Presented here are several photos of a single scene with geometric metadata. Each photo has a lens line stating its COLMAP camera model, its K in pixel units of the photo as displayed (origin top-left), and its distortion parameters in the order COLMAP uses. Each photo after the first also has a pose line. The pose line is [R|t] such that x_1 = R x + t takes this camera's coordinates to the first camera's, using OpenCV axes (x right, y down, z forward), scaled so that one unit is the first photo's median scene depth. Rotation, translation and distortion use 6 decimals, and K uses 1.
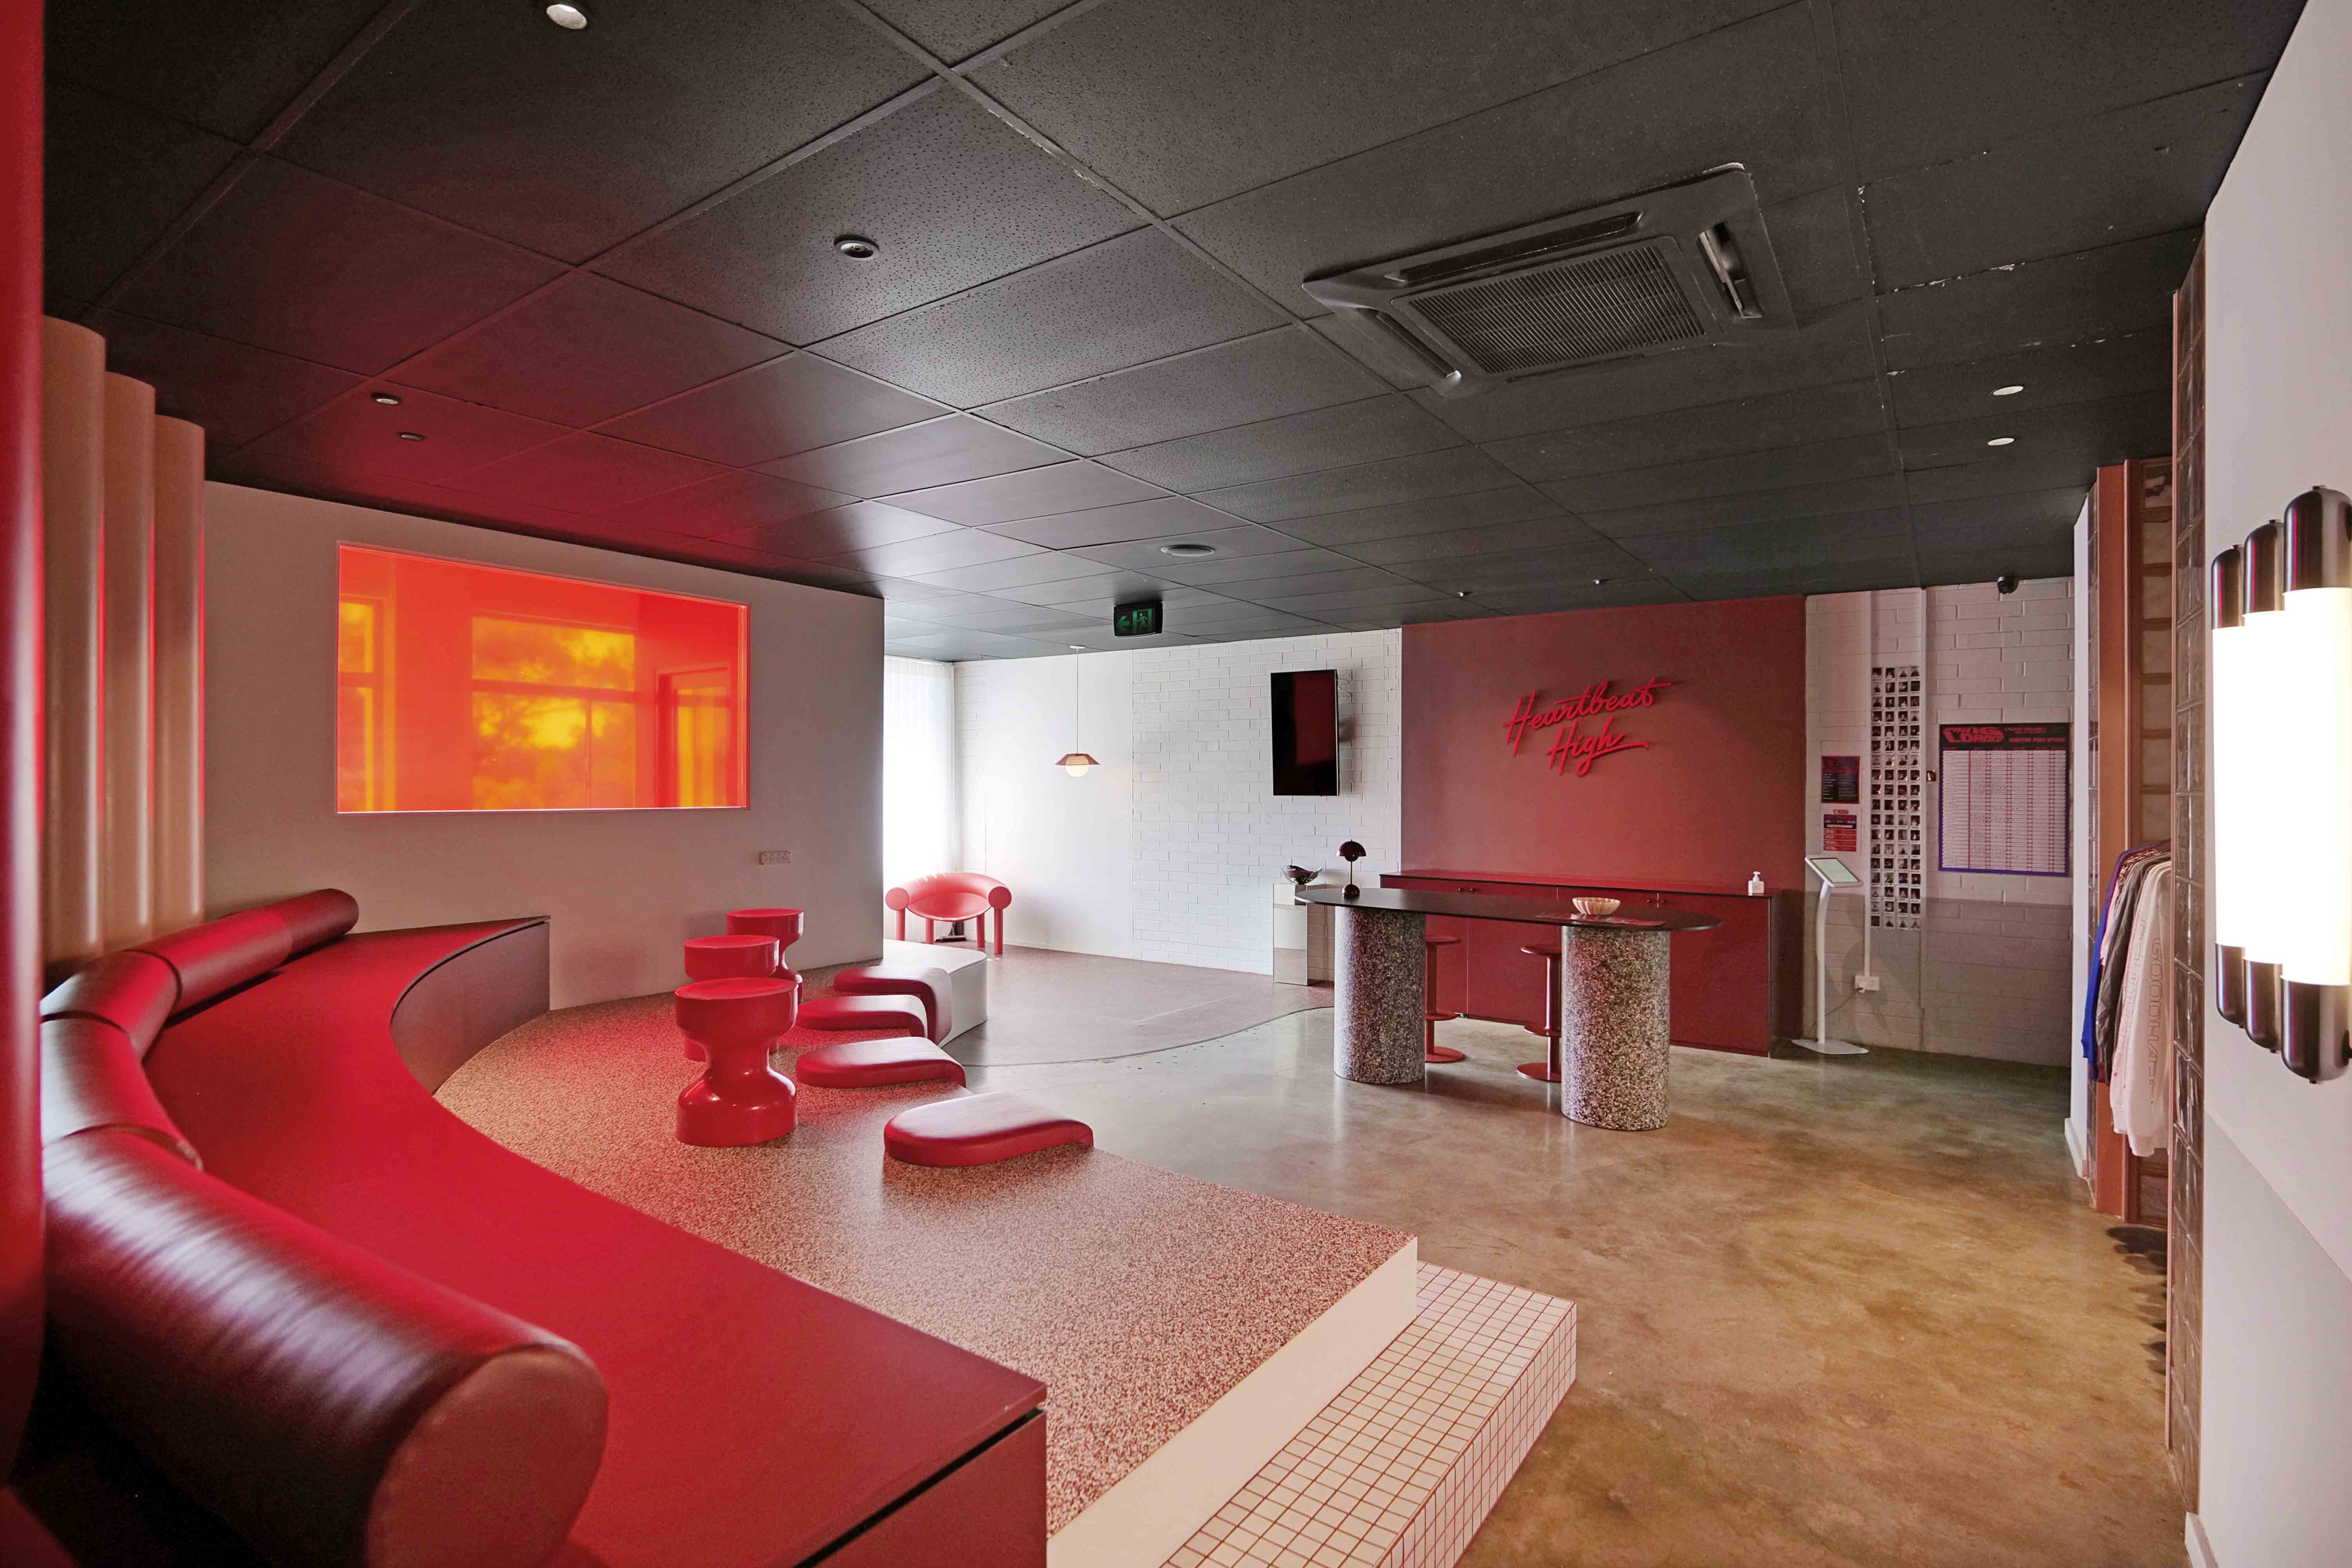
lens RADIAL K [[1093.7, 0, 1186.0], [0, 1093.7, 791.1], [0, 0, 1]] dist [0.000501, 0.001200]
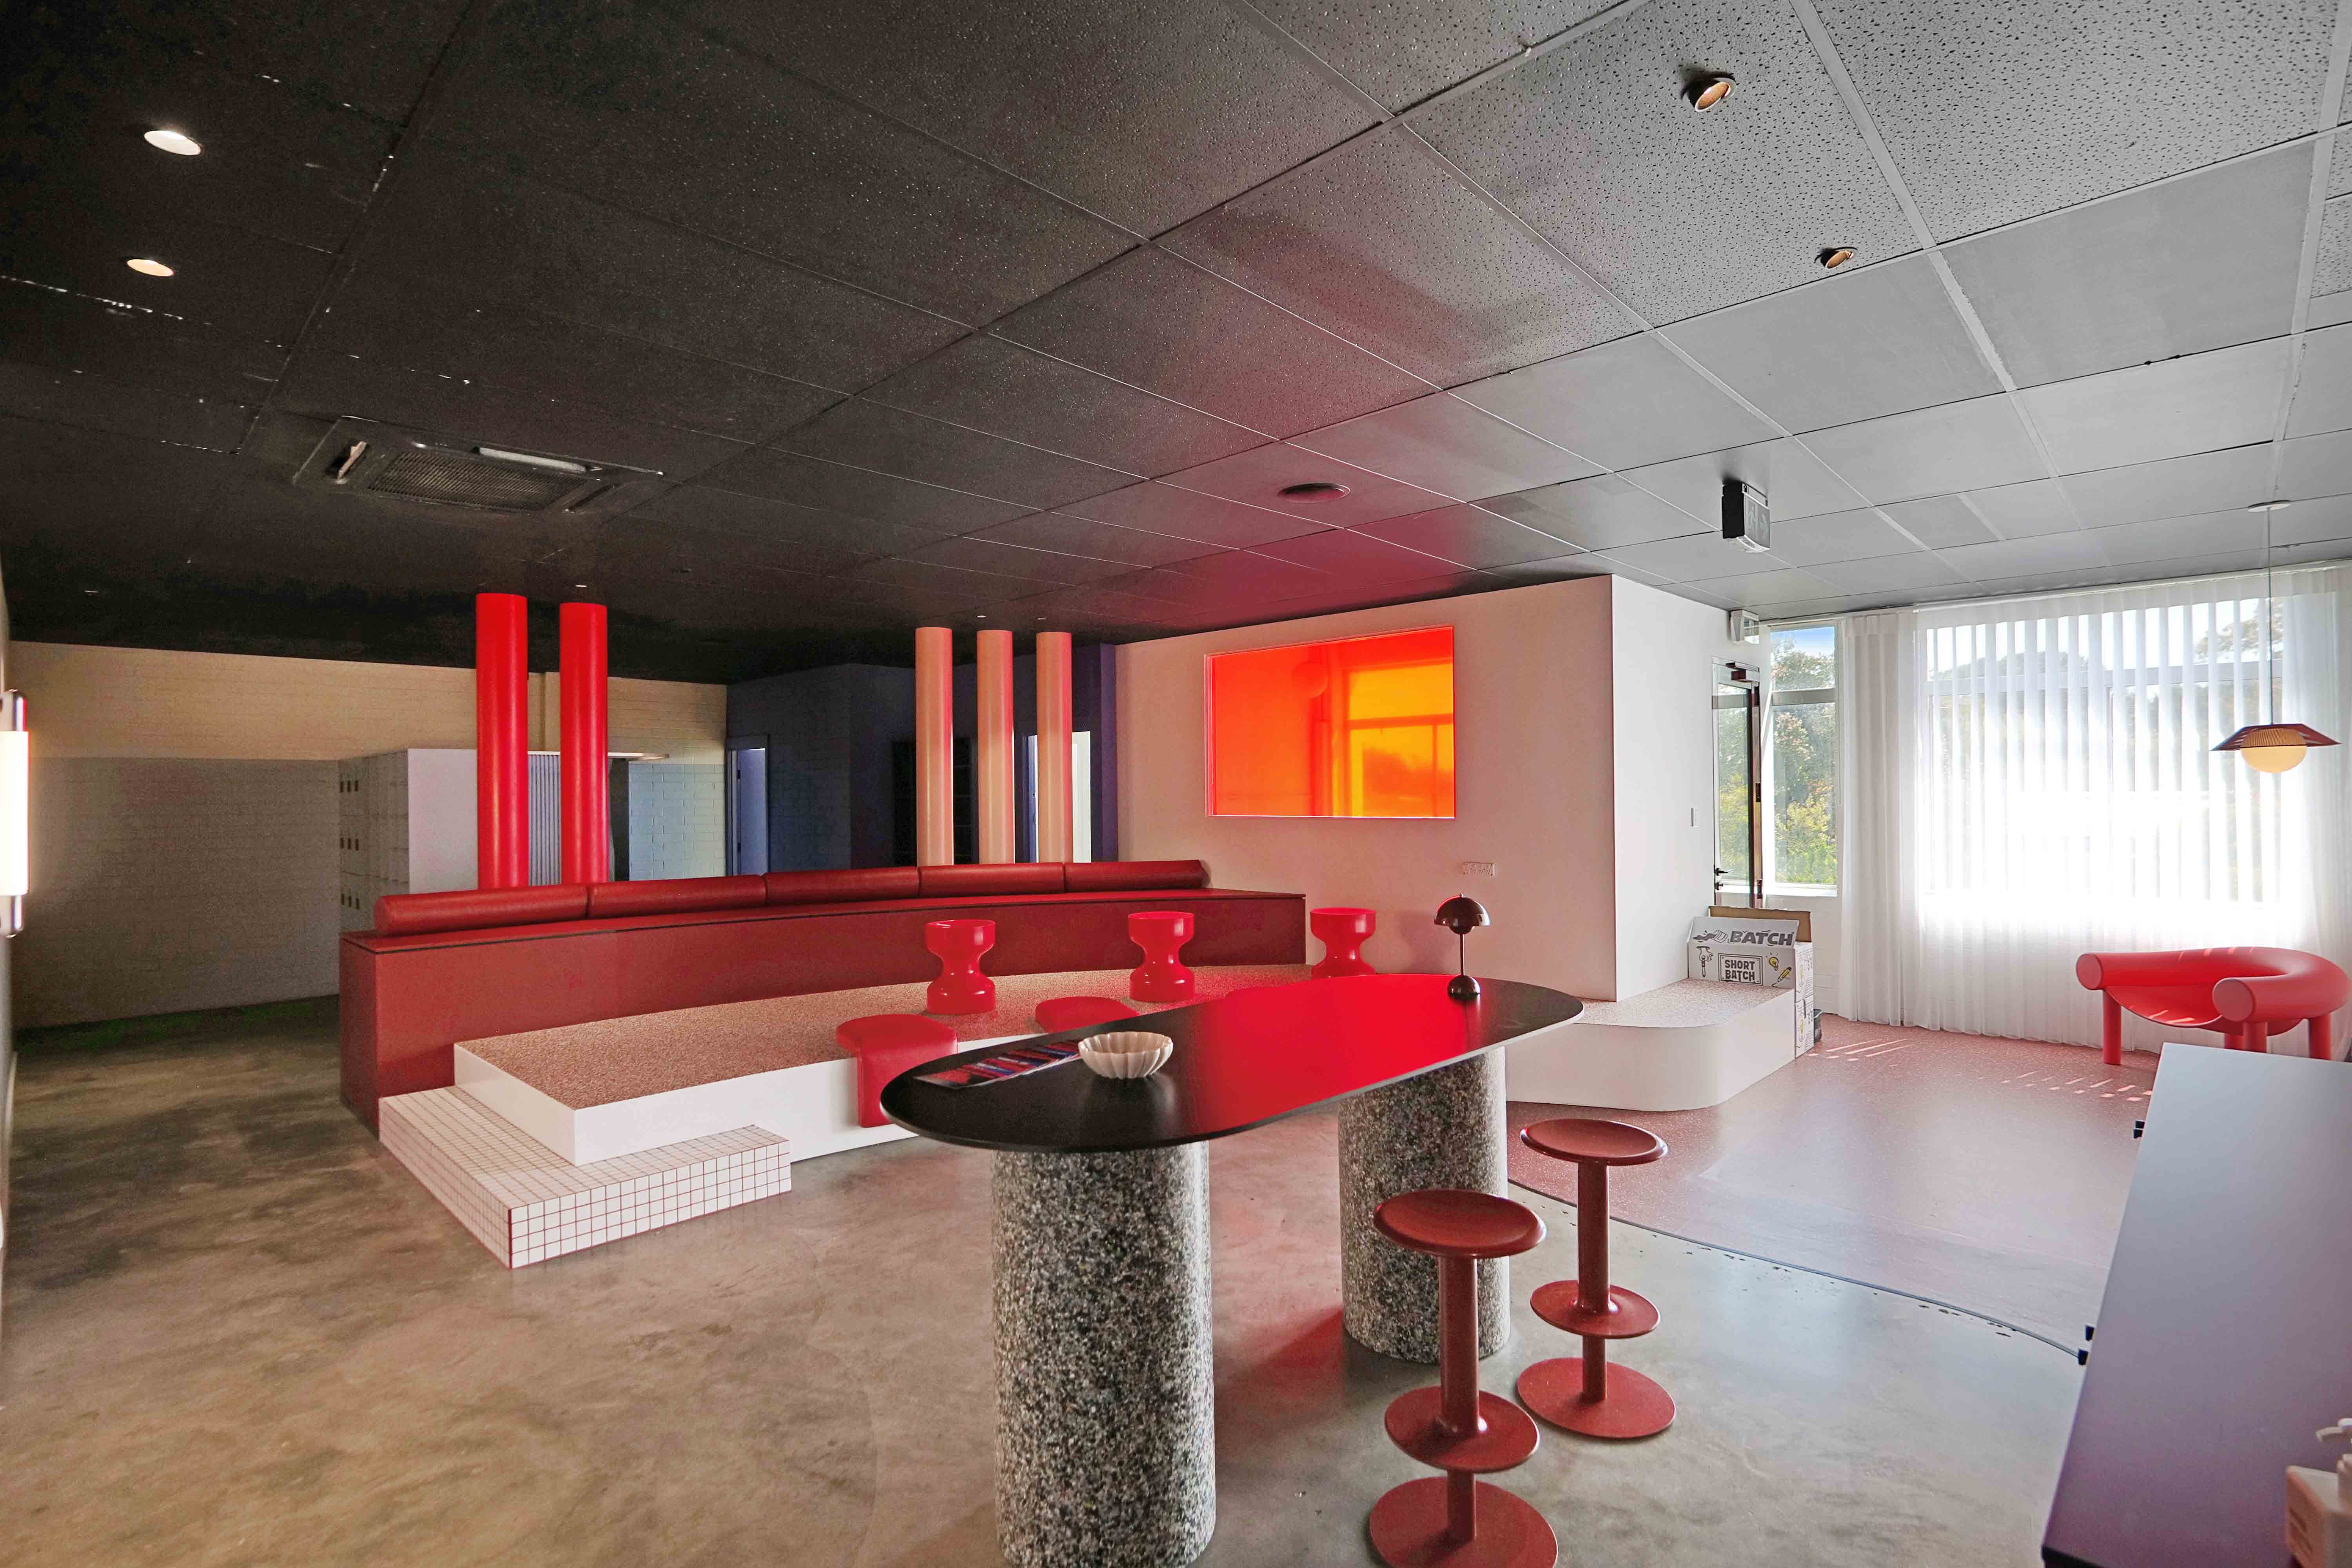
lens RADIAL K [[1093.7, 0, 1184.2], [0, 1093.7, 788.8], [0, 0, 1]] dist [0.000501, 0.001200]
pose [[-0.151430, -0.011131, -0.988405, 1.236745], [0.009544, 0.999874, -0.012722, -0.011030], [0.988422, -0.011360, -0.151304, 1.613358]]
